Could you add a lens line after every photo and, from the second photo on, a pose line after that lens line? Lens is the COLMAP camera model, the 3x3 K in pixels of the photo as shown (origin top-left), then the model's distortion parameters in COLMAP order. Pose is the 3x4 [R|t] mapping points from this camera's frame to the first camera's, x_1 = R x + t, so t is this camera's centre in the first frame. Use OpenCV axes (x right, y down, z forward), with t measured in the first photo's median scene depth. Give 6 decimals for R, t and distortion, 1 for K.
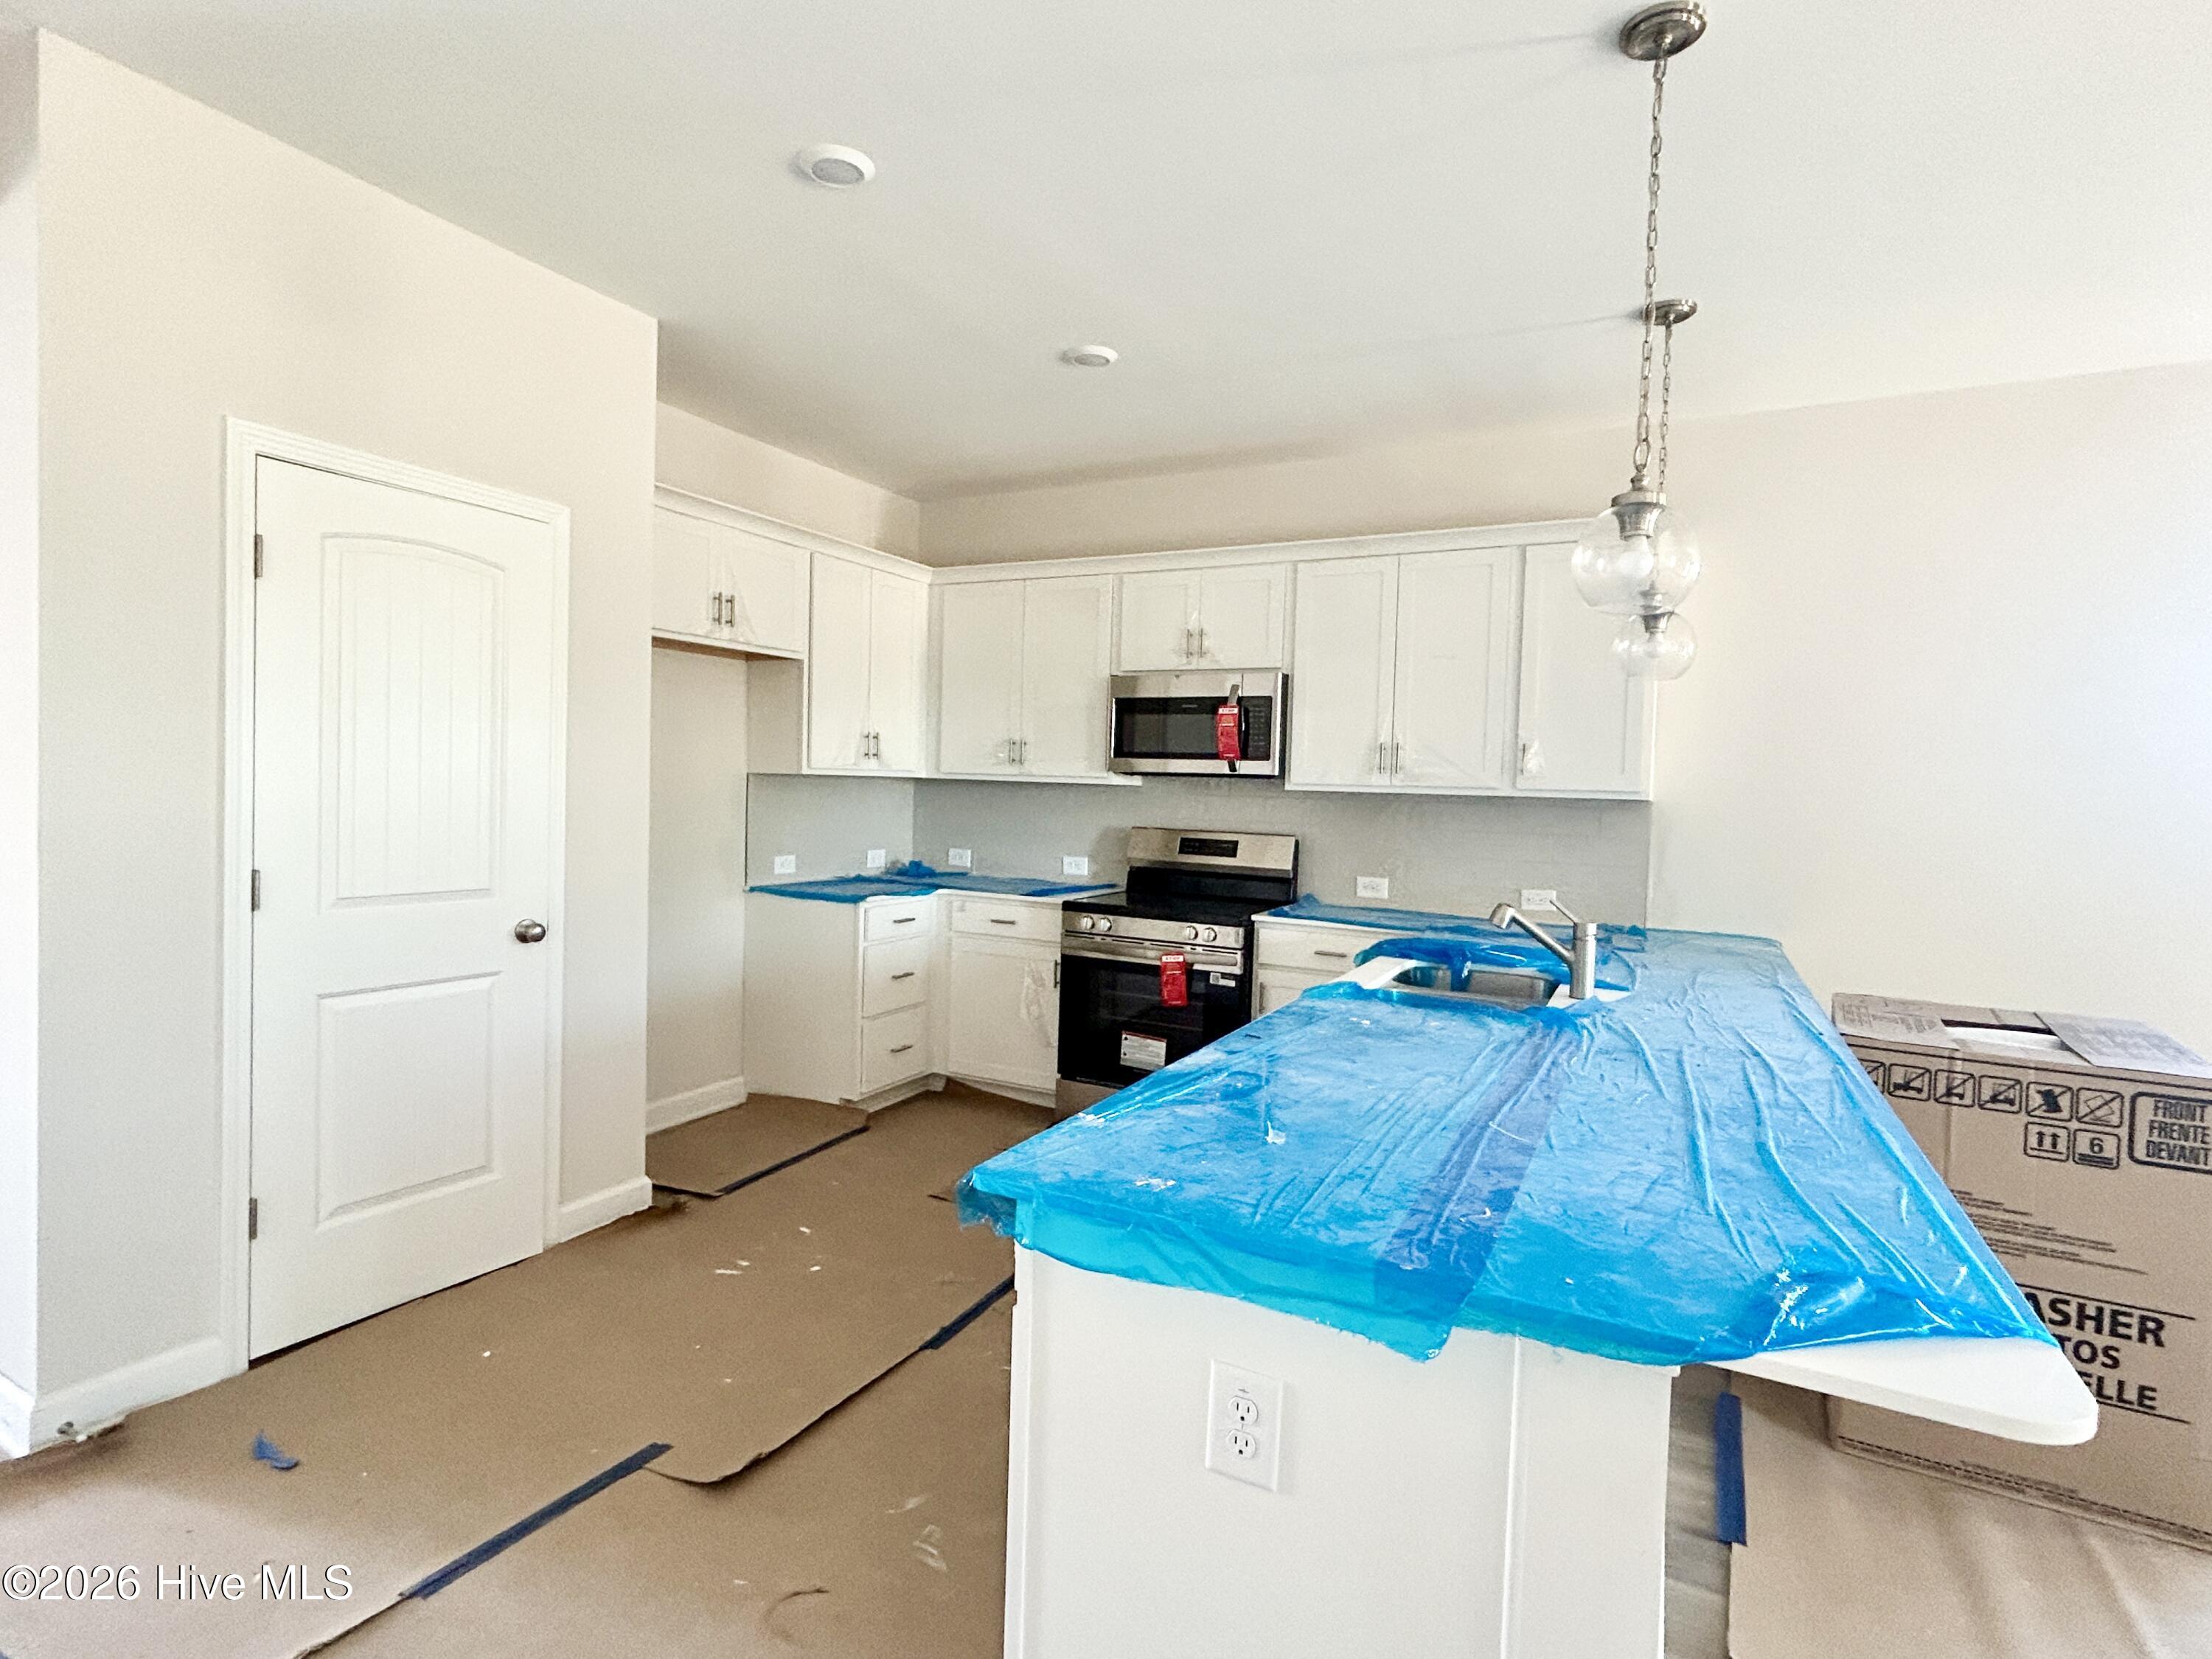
lens RADIAL K [[1115.3, 0, 1124.1], [0, 1115.3, 832.3], [0, 0, 1]] dist [0.000171, -0.001674]
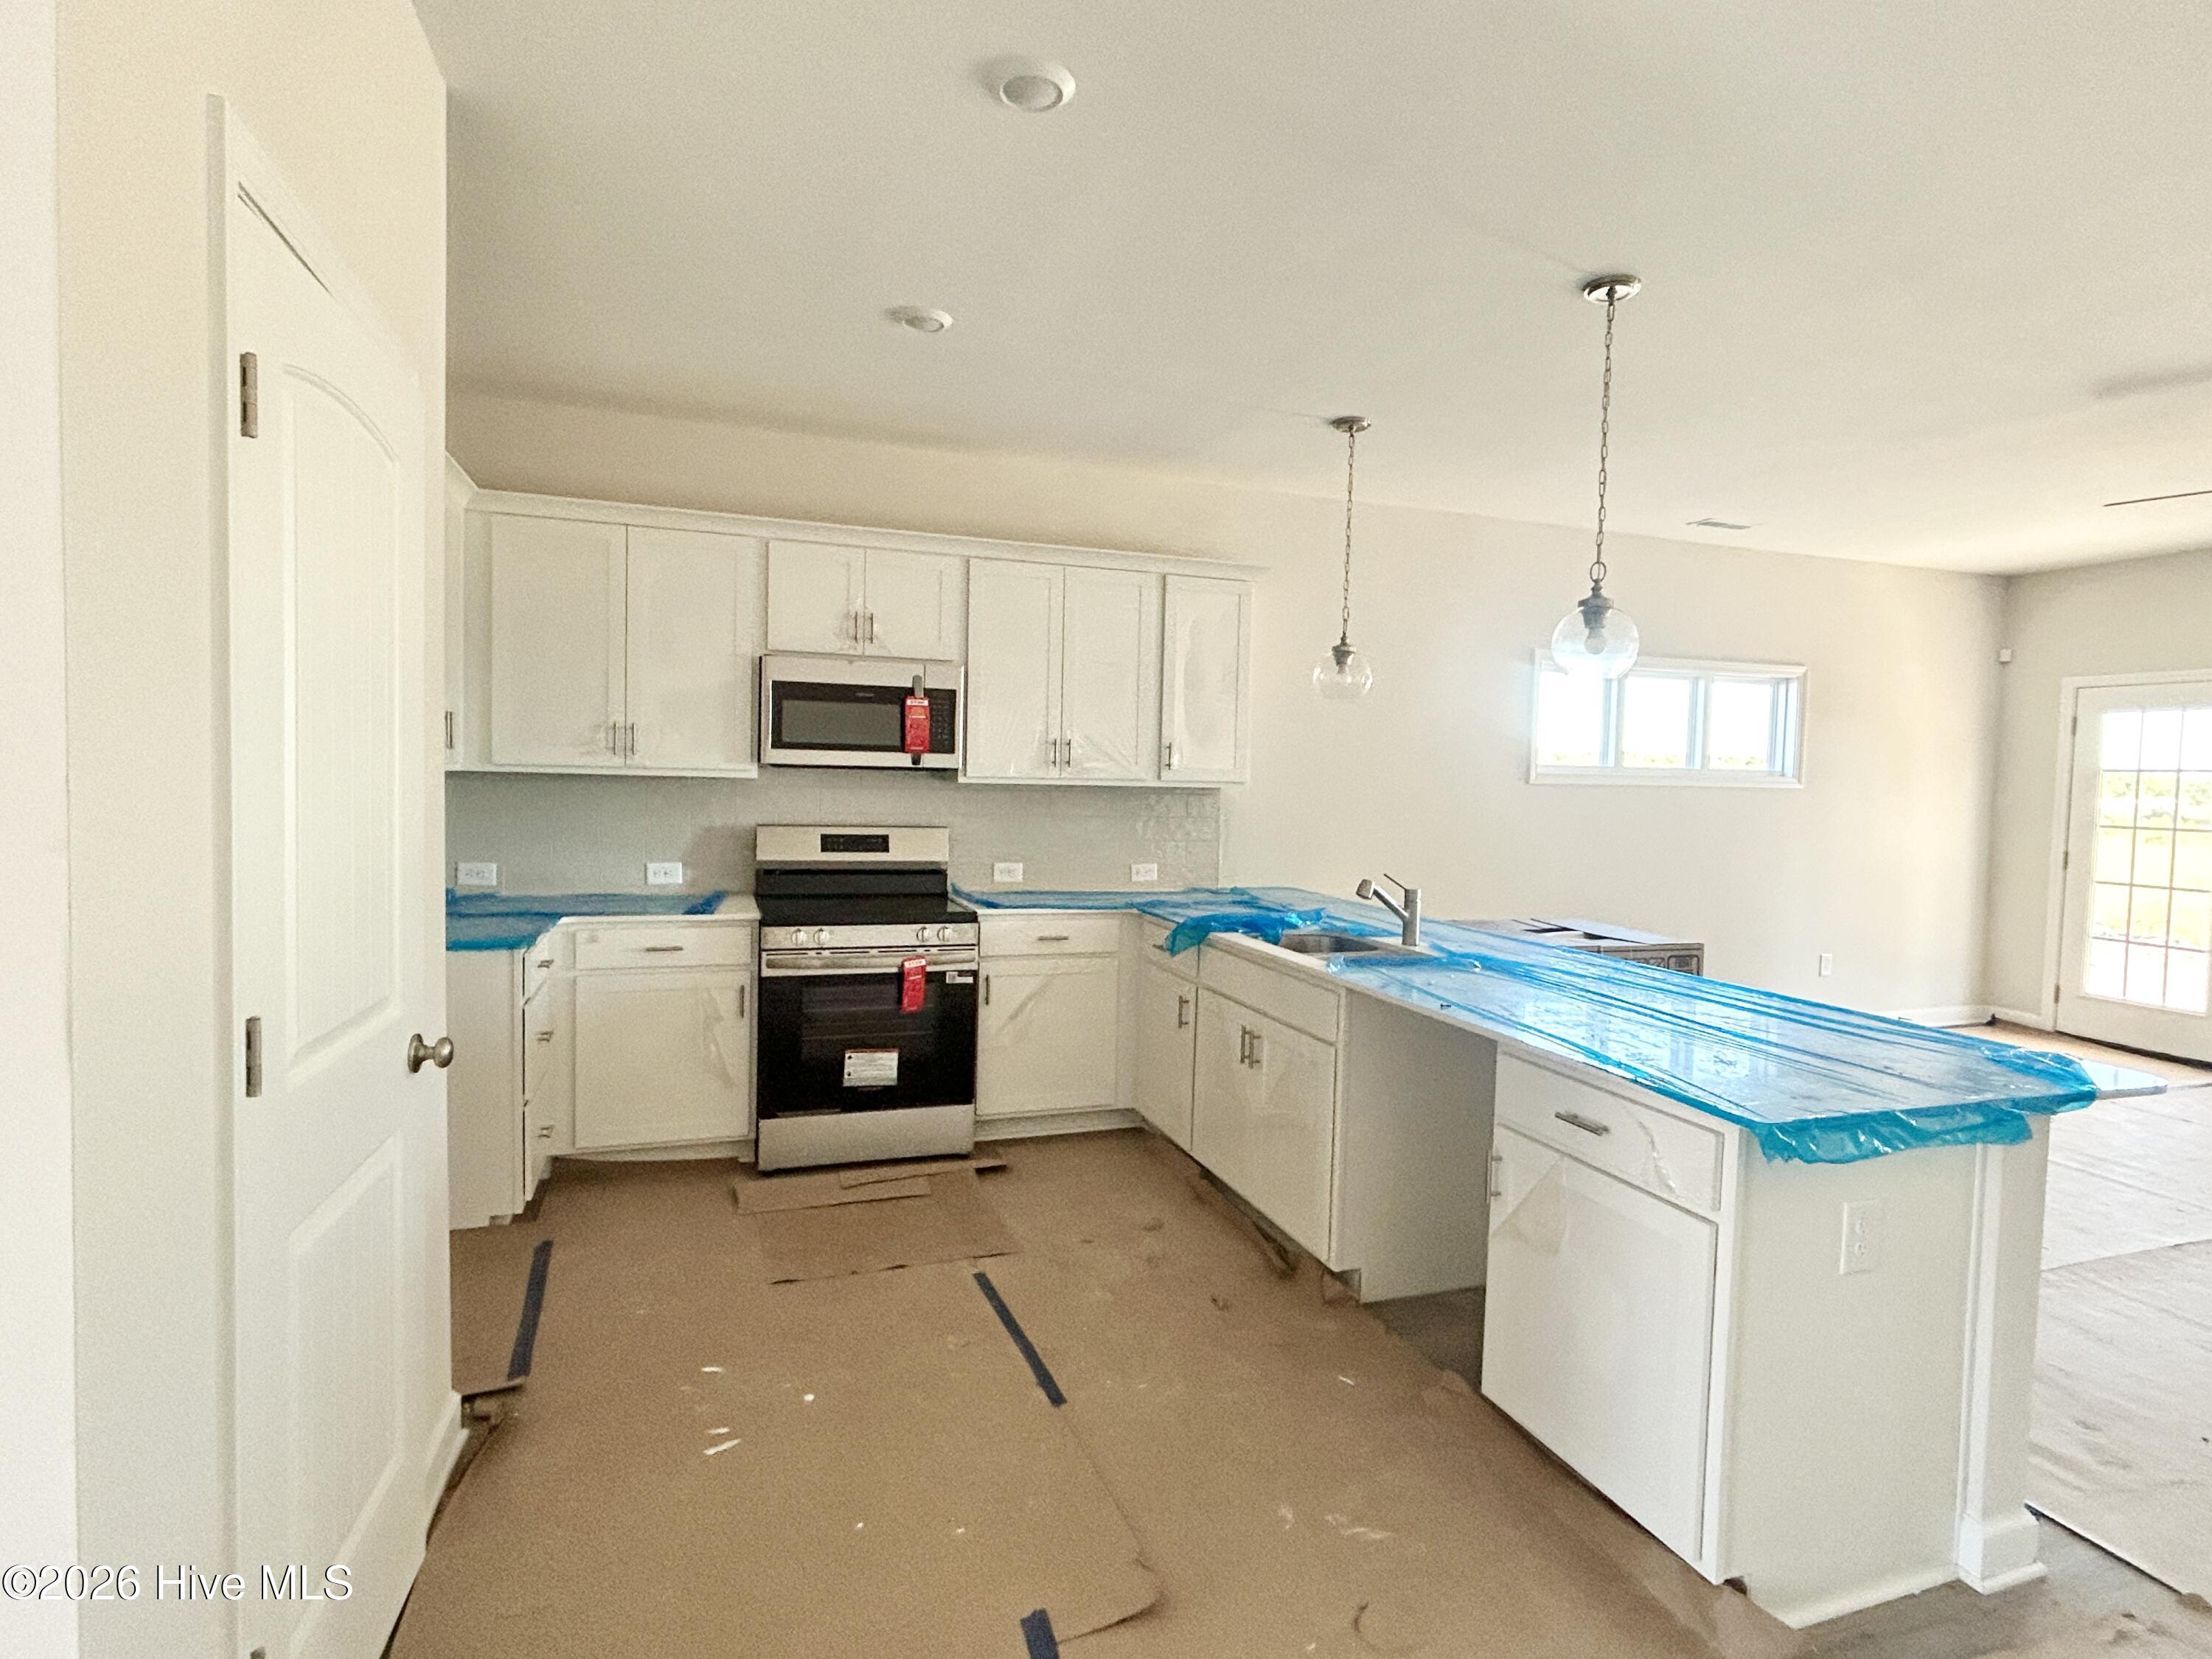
lens RADIAL K [[1115.3, 0, 1124.3], [0, 1115.3, 826.6], [0, 0, 1]] dist [0.000171, -0.001674]
pose [[0.681766, -0.045900, 0.730129, -0.494537], [0.024928, 0.998908, 0.039521, -0.034975], [-0.731146, -0.008743, 0.682165, 0.204636]]
